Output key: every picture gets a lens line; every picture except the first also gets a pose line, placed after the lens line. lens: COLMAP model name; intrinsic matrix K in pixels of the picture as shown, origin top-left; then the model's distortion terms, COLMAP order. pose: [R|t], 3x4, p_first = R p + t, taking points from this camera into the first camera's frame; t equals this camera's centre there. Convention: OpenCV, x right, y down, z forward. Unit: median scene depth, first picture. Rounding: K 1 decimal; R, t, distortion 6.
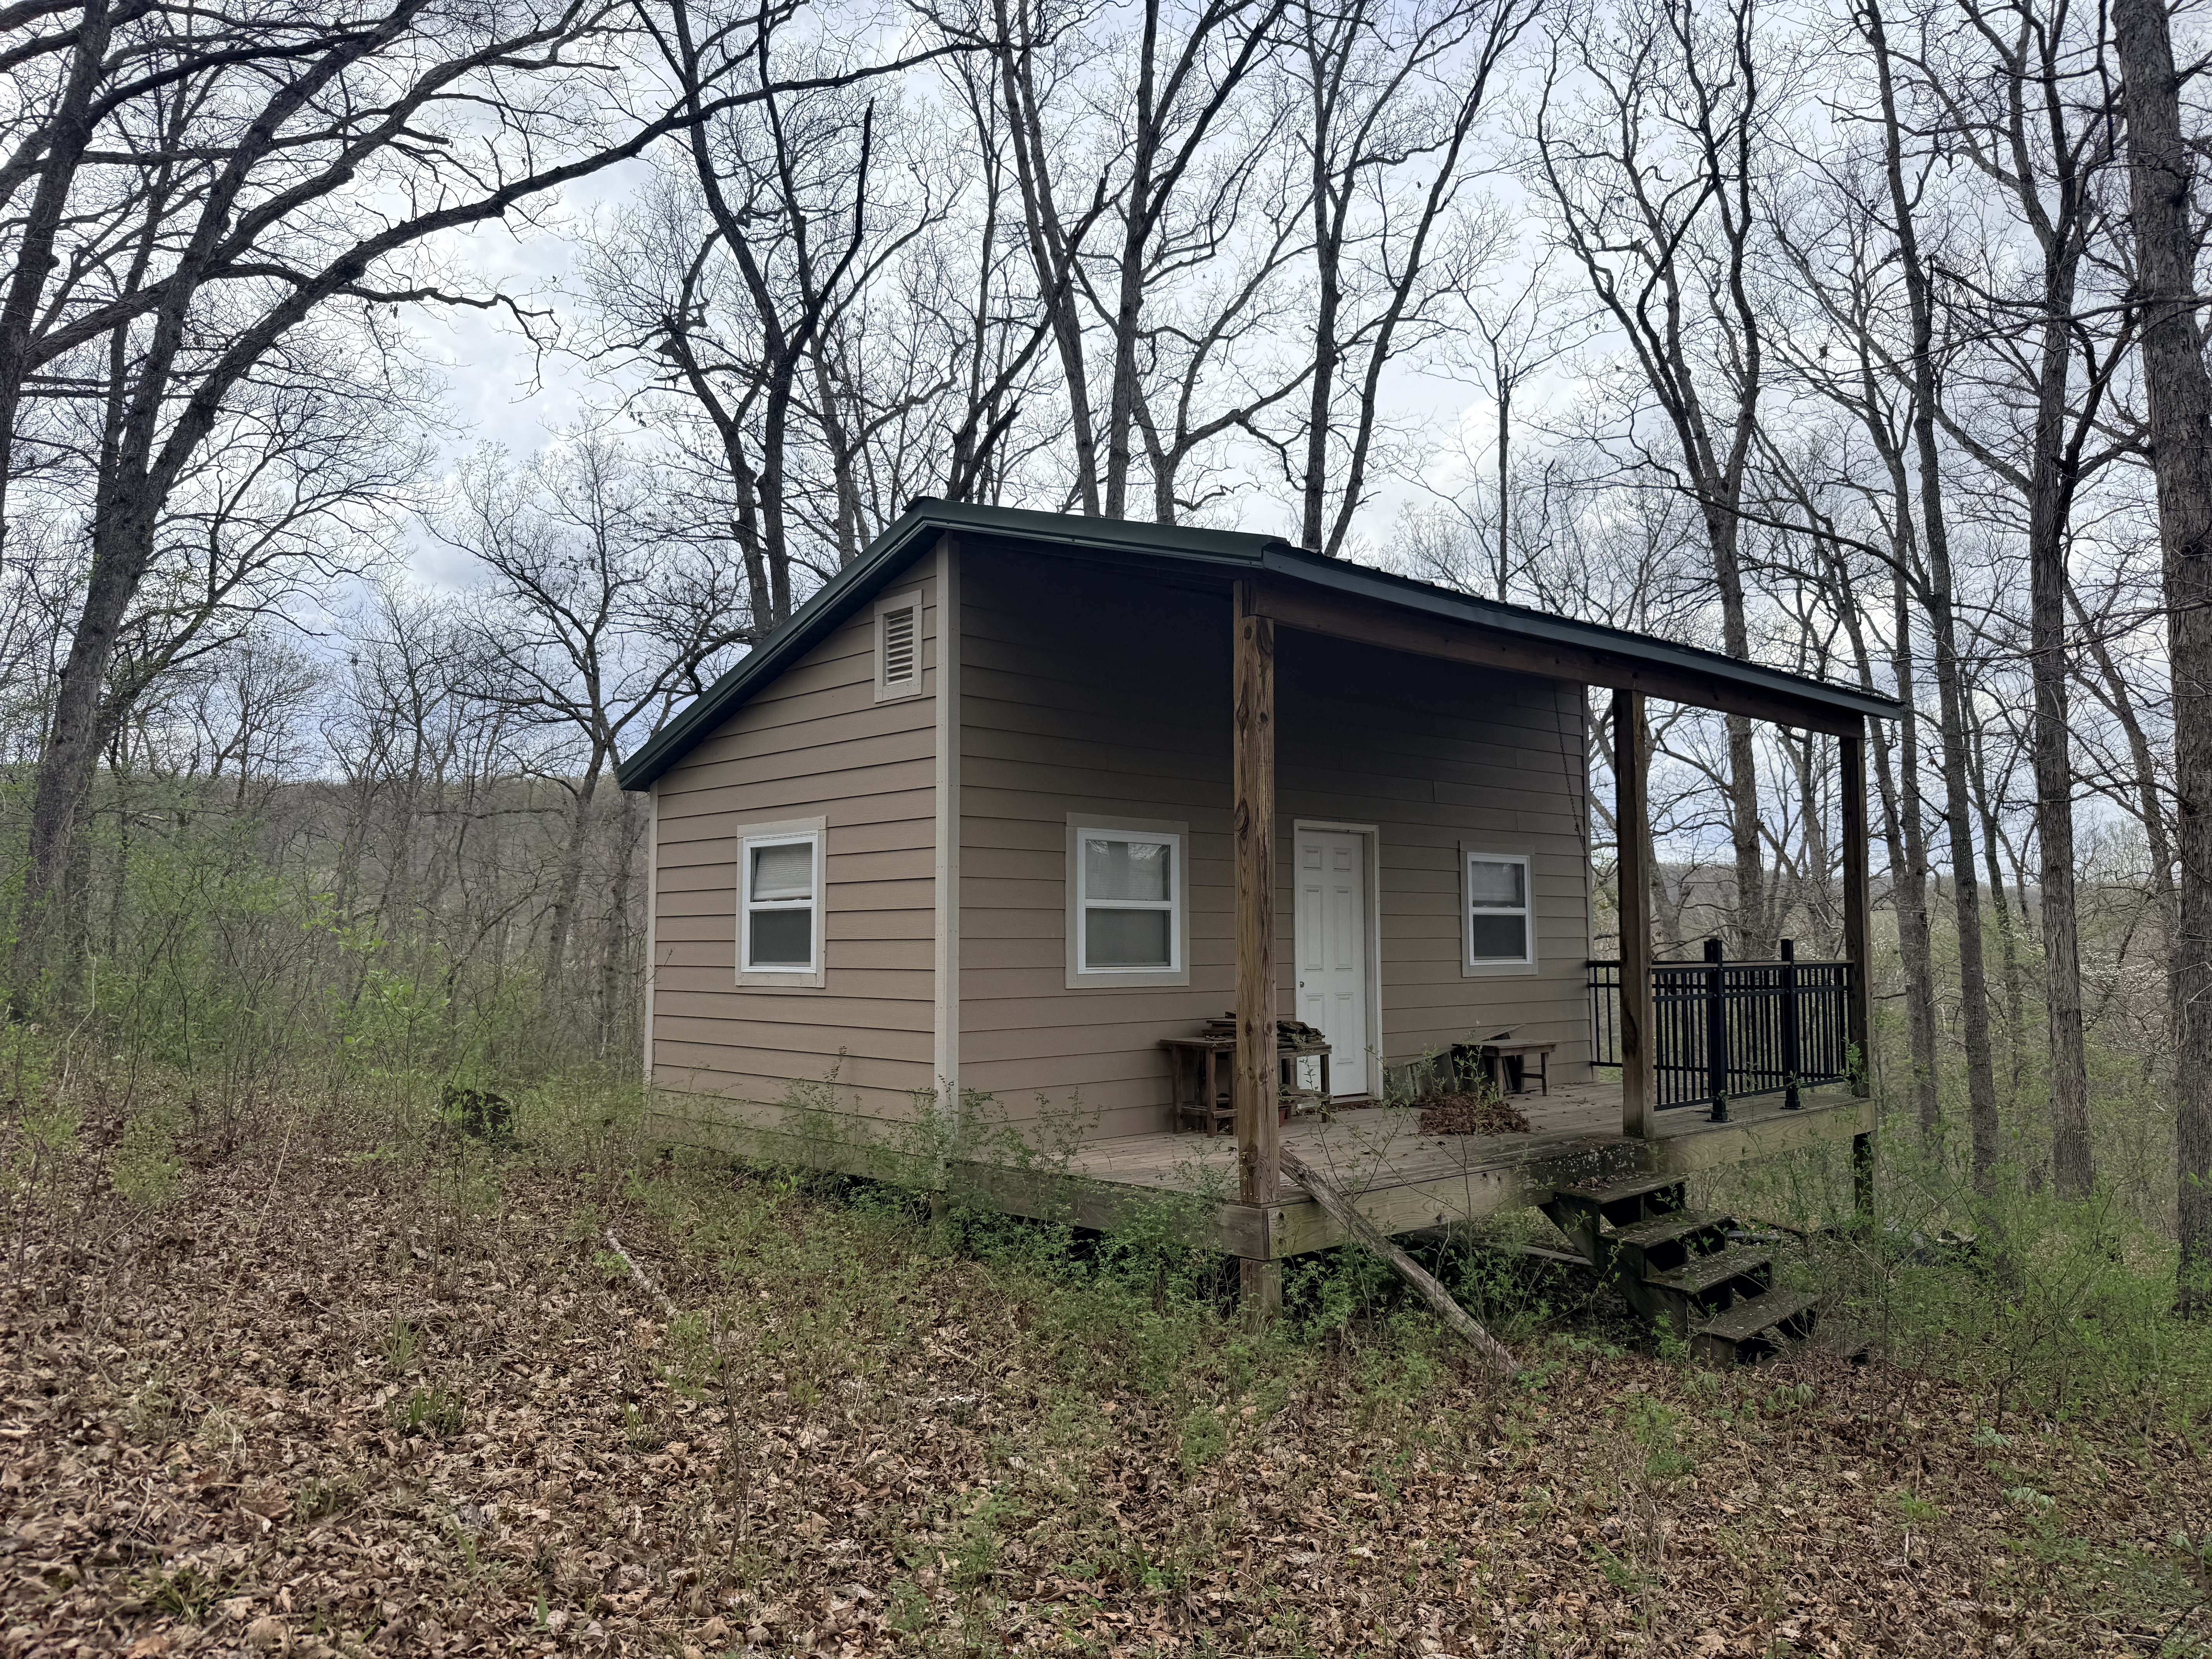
lens RADIAL K [[1618.1, 0, 1106.0], [0, 1618.1, 829.5], [0, 0, 1]] dist [-0.000292, -0.000382]
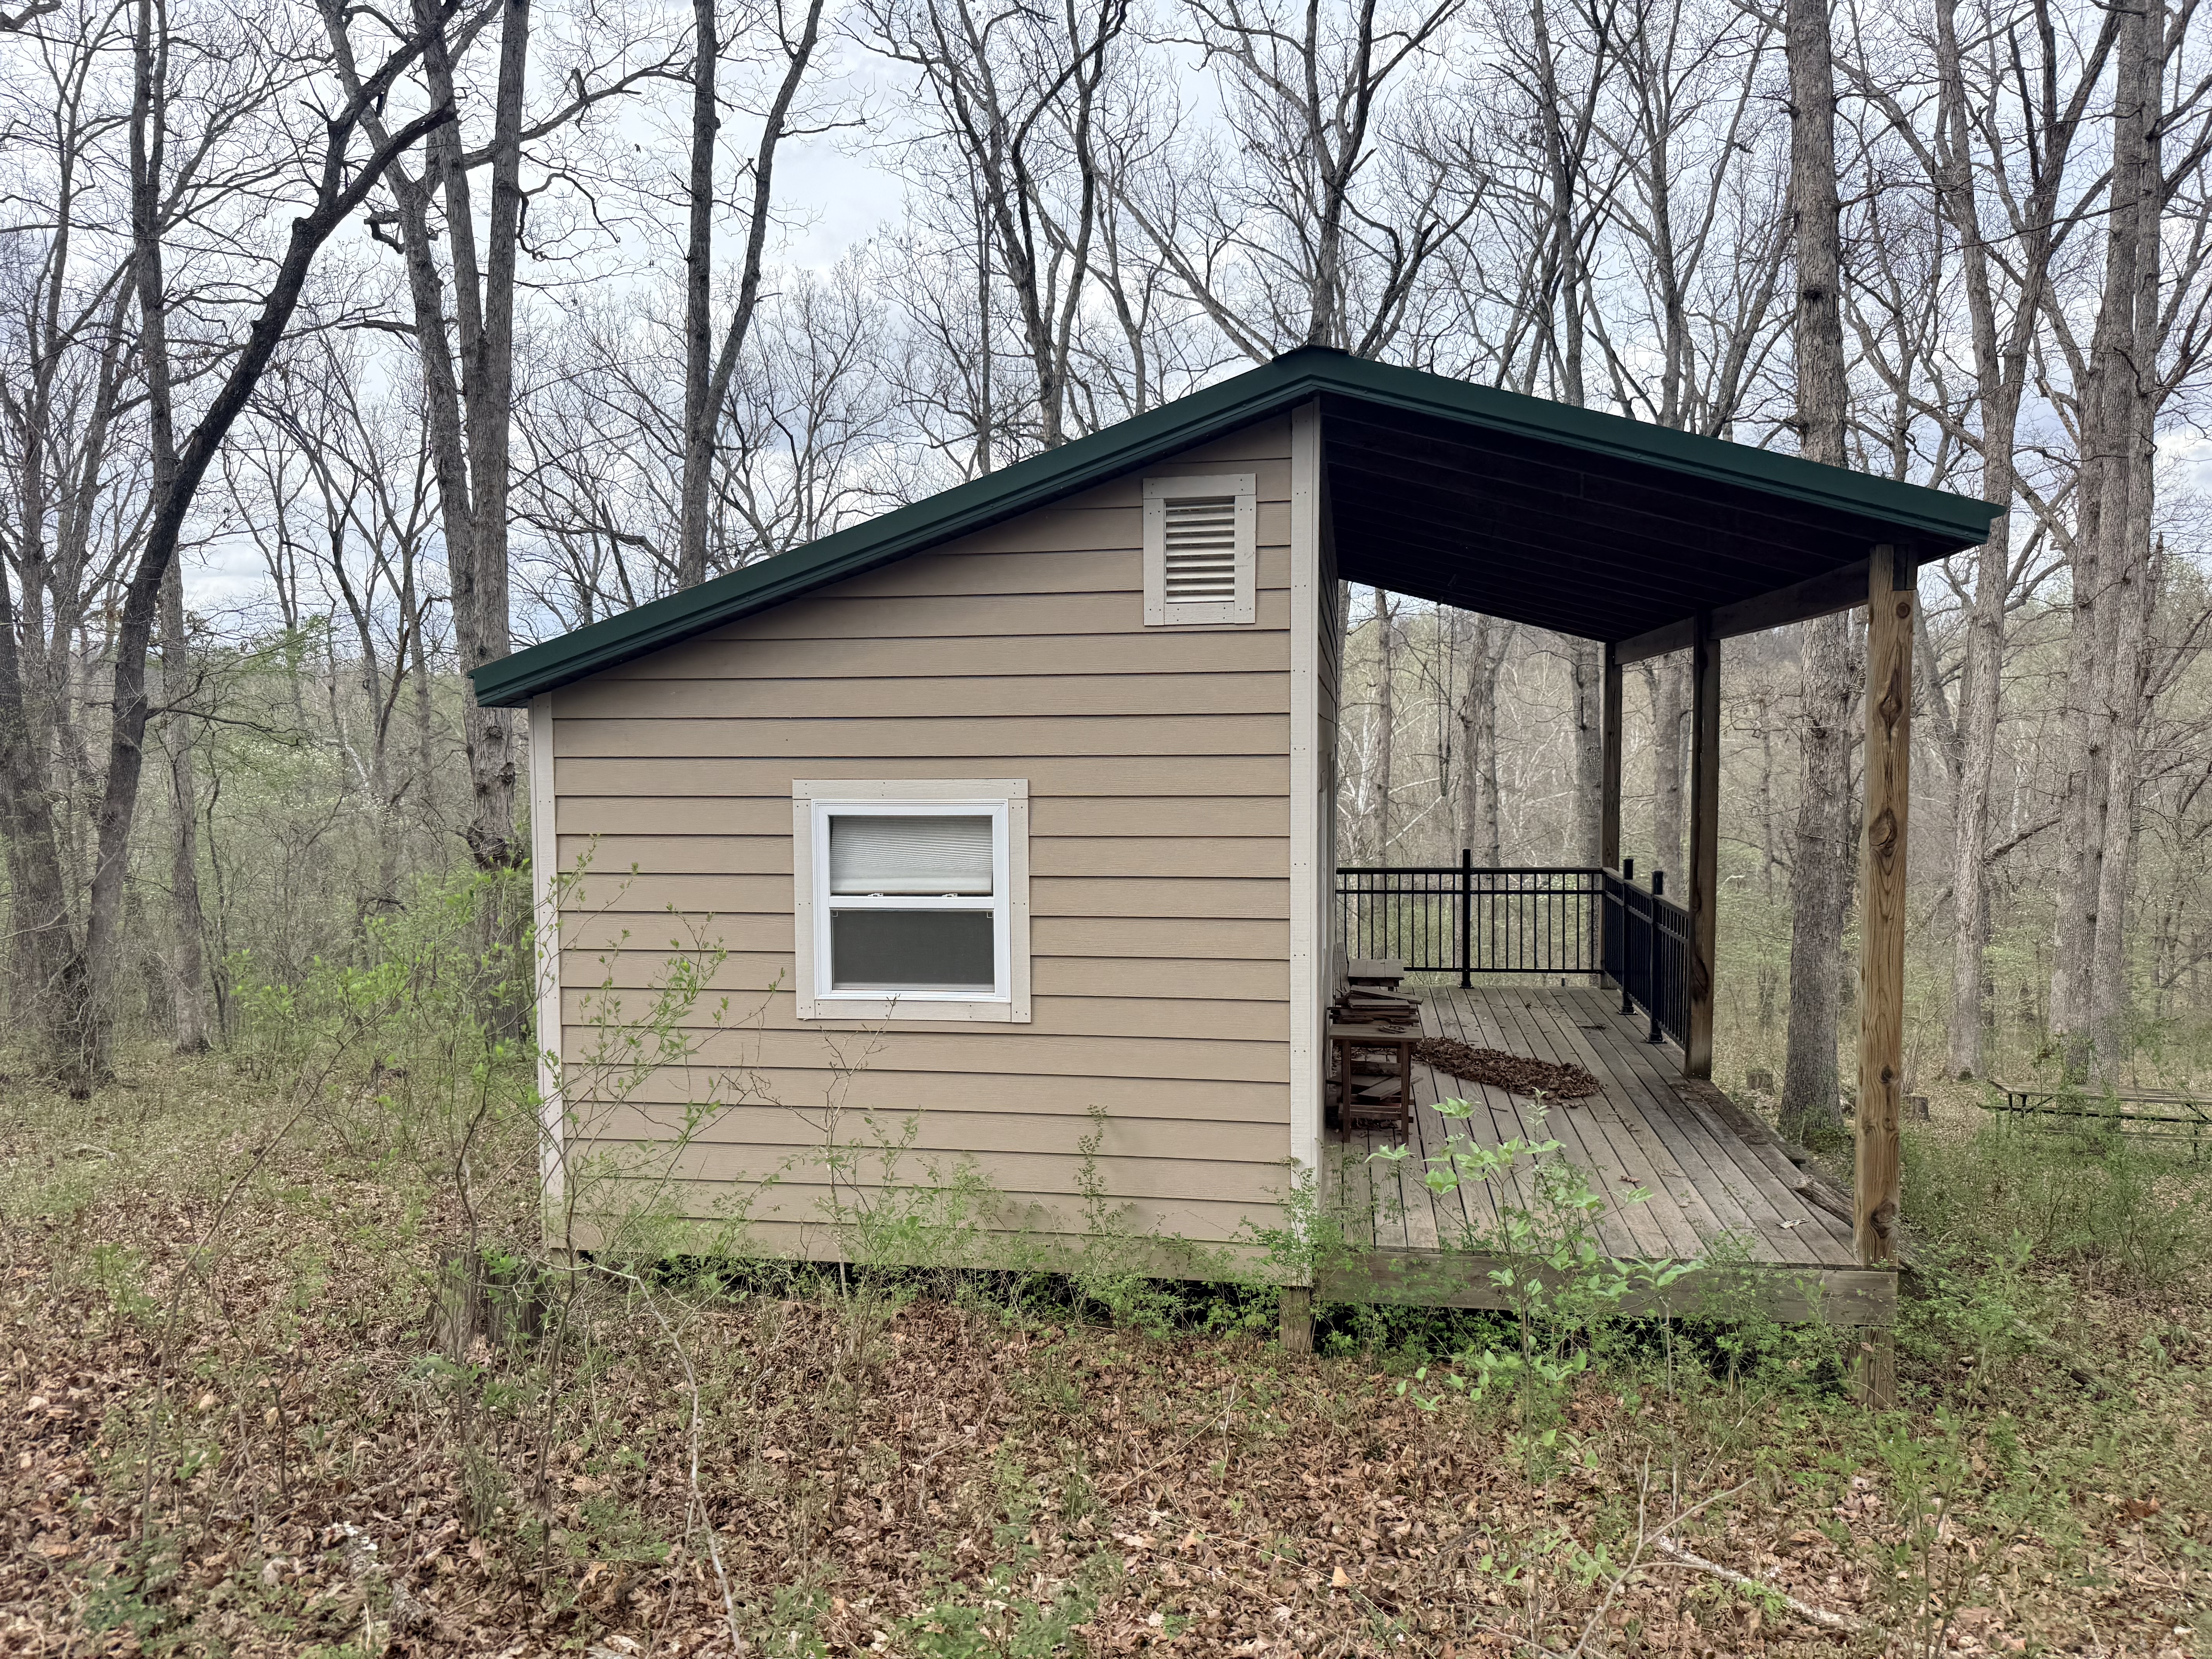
lens RADIAL K [[1570.8, 0, 1094.2], [0, 1570.8, 822.9], [0, 0, 1]] dist [-0.003086, -0.001410]
pose [[0.790708, -0.043738, 0.610629, -0.555551], [-0.037349, 0.992140, 0.119429, -0.070113], [-0.611053, -0.117240, 0.782860, 0.447243]]
